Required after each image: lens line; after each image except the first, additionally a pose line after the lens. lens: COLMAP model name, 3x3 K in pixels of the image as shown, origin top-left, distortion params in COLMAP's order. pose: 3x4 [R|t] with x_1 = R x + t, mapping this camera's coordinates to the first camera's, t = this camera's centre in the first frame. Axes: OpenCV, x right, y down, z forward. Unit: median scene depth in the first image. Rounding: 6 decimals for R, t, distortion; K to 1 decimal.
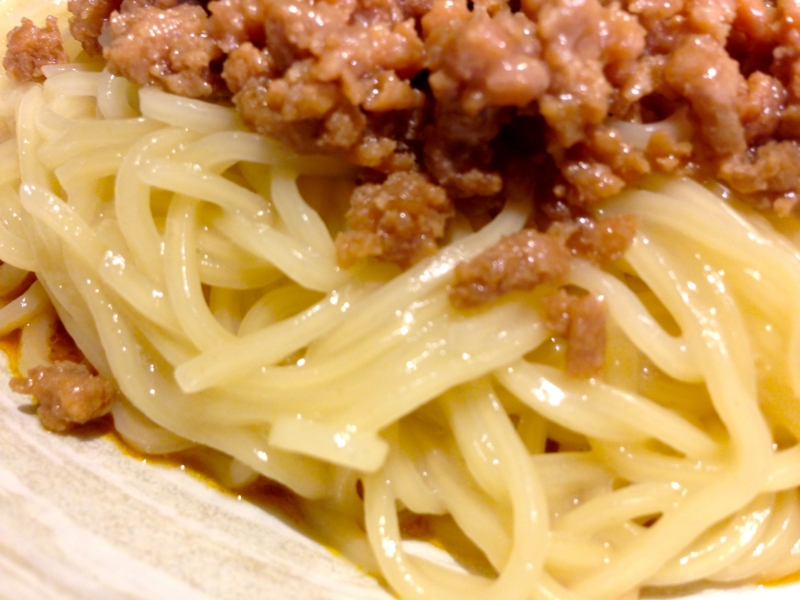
lens RADIAL K [[771.1, 0, 401.9], [0, 771.1, 300.7], [0, 0, 1]] dist [-0.002901, 0.000000]
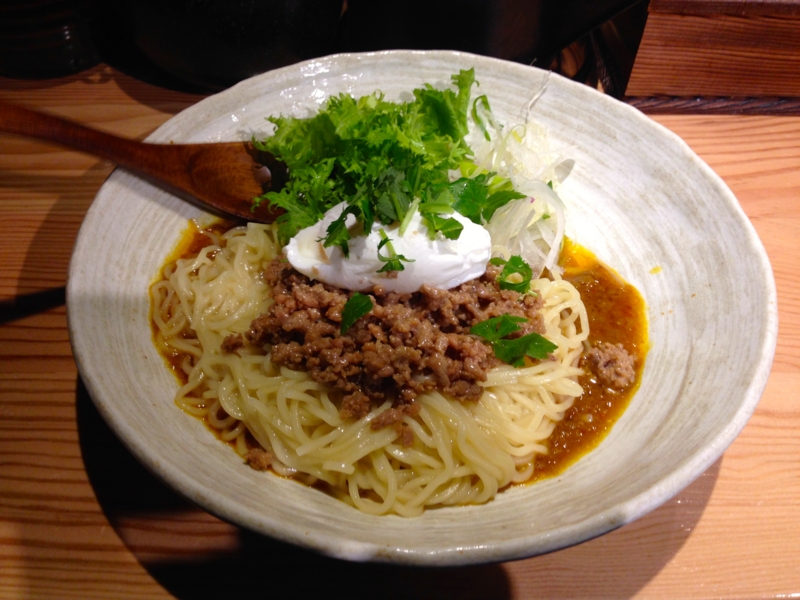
lens RADIAL K [[771.1, 0, 395.2], [0, 771.1, 300.4], [0, 0, 1]] dist [-0.002901, 0.000000]
pose [[0.998702, -0.023224, 0.045341, 0.025390], [0.027875, 0.994104, -0.104791, -0.212871], [-0.042640, 0.105918, 0.993460, -2.671033]]
